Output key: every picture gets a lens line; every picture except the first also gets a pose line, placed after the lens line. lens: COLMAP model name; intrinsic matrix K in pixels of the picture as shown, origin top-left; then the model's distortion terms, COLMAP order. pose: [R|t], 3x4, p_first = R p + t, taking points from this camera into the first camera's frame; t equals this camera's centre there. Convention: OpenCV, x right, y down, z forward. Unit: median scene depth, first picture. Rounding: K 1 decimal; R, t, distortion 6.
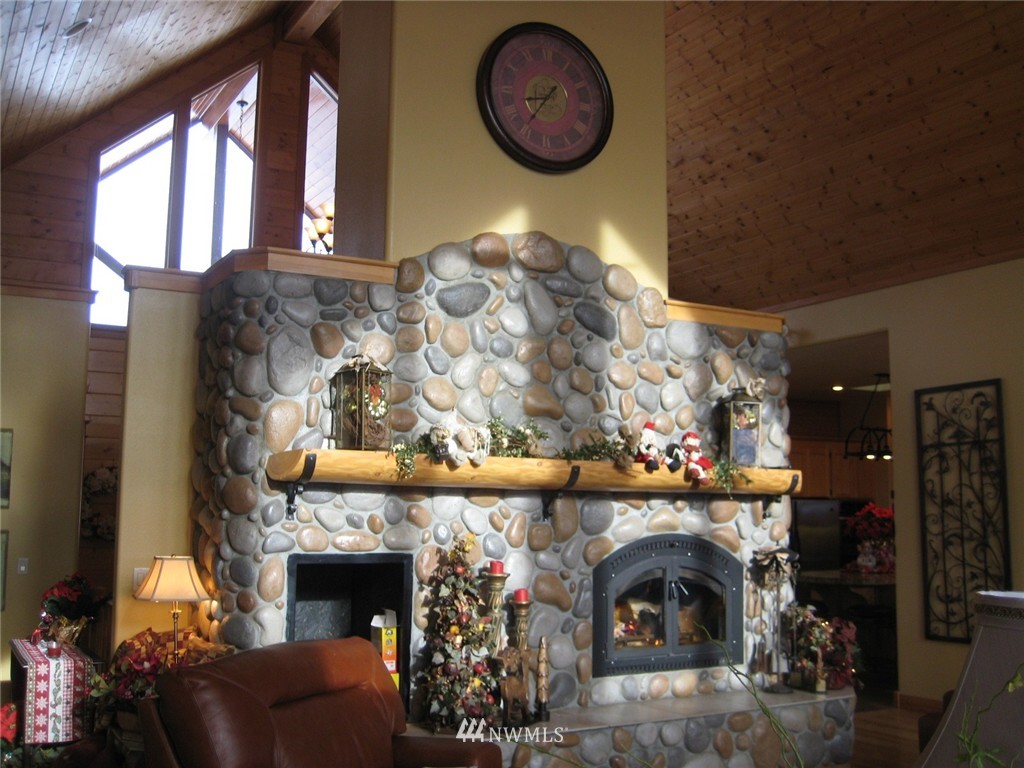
lens RADIAL K [[1076.2, 0, 508.0], [0, 1076.2, 380.5], [0, 0, 1]] dist [-0.166778, 0.230391]
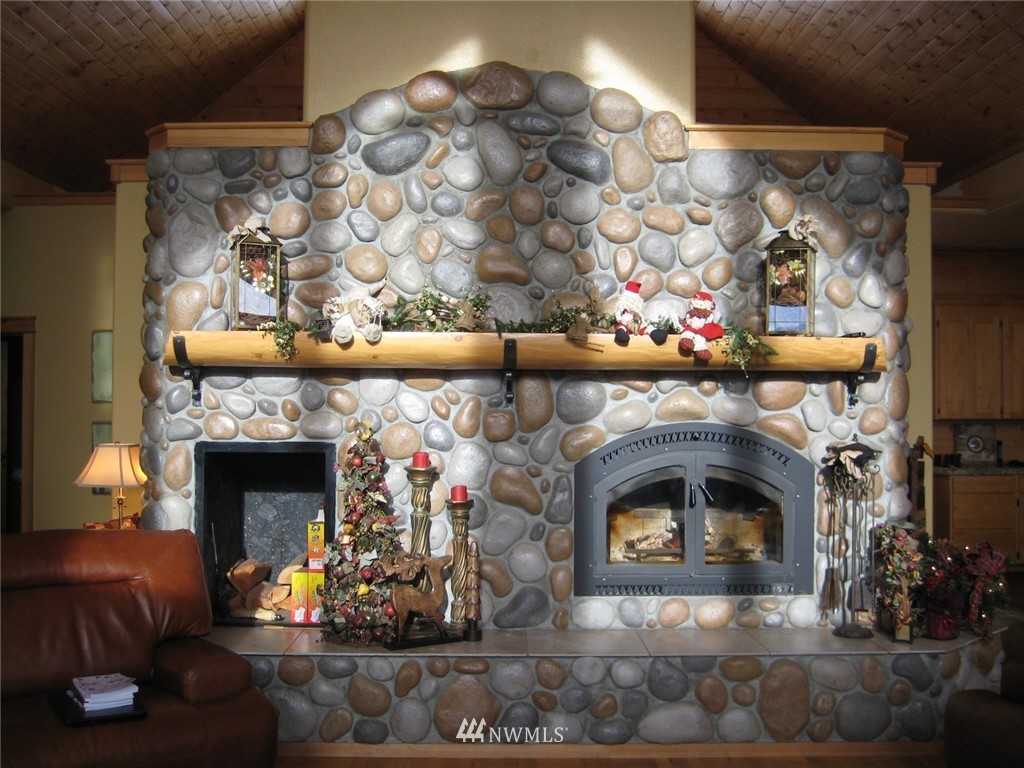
lens RADIAL K [[1076.2, 0, 508.0], [0, 1076.2, 380.5], [0, 0, 1]] dist [-0.166778, 0.230391]
pose [[0.873046, -0.017122, -0.487338, 0.444227], [0.064433, 0.994671, 0.080481, 0.042606], [0.483363, -0.101664, 0.869497, 0.268420]]
